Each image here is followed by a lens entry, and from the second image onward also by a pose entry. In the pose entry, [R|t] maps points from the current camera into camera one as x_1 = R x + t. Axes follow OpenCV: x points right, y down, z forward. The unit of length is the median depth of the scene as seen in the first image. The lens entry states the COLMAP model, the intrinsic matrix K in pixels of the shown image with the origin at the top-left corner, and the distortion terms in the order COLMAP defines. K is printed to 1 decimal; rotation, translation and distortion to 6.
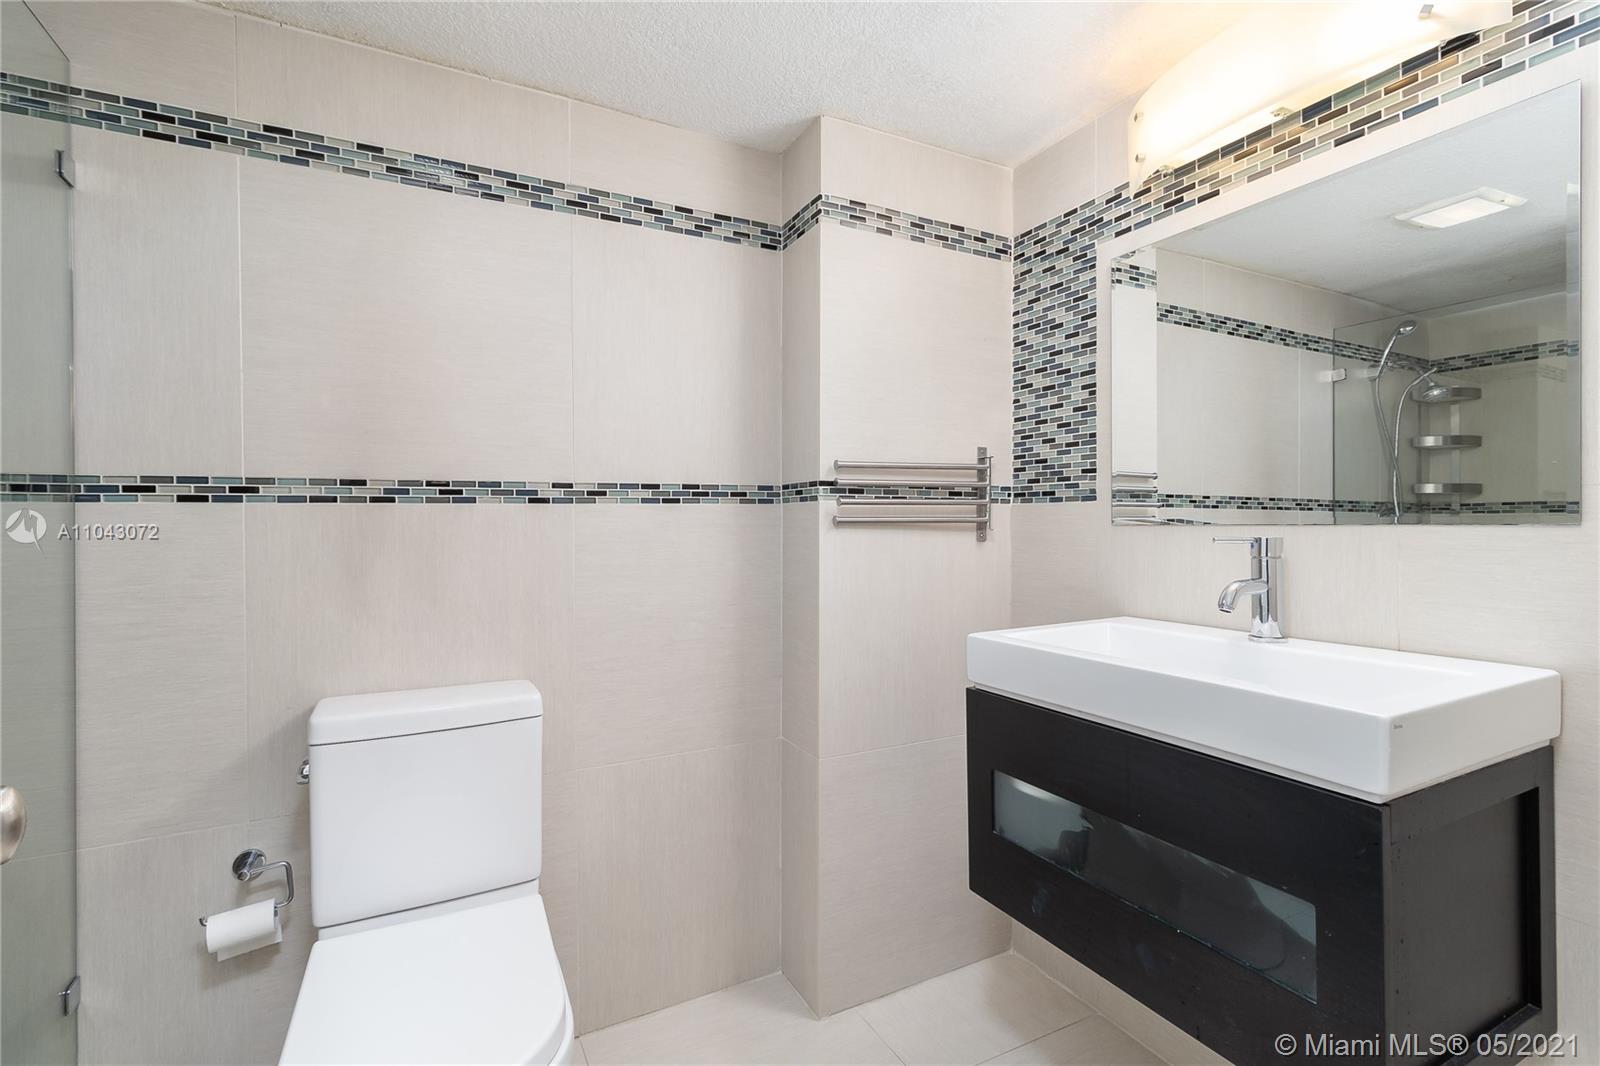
lens RADIAL K [[733.0, 0, 795.7], [0, 733.0, 529.7], [0, 0, 1]] dist [-0.000069, 0.001349]
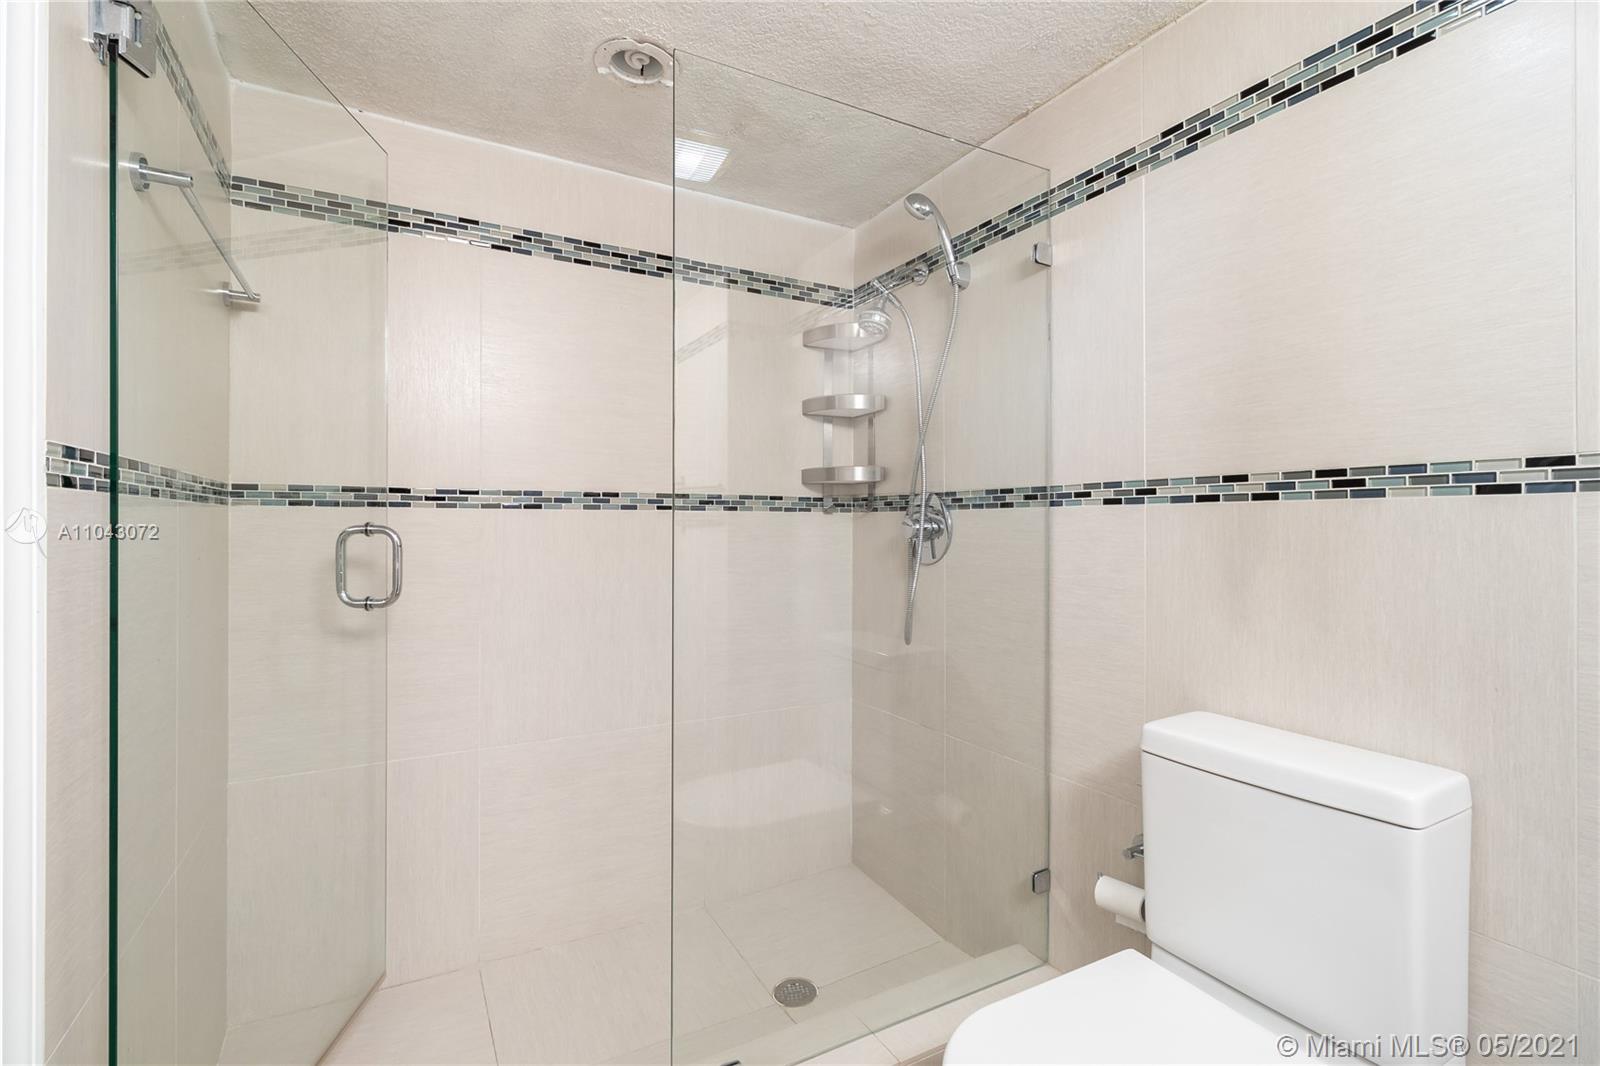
lens RADIAL K [[733.0, 0, 795.7], [0, 733.0, 529.7], [0, 0, 1]] dist [-0.000069, 0.001349]
pose [[0.031873, 0.014008, -0.999394, 0.272773], [-0.012571, 0.999828, 0.013613, -0.007676], [0.999413, 0.012129, 0.032044, 0.445482]]
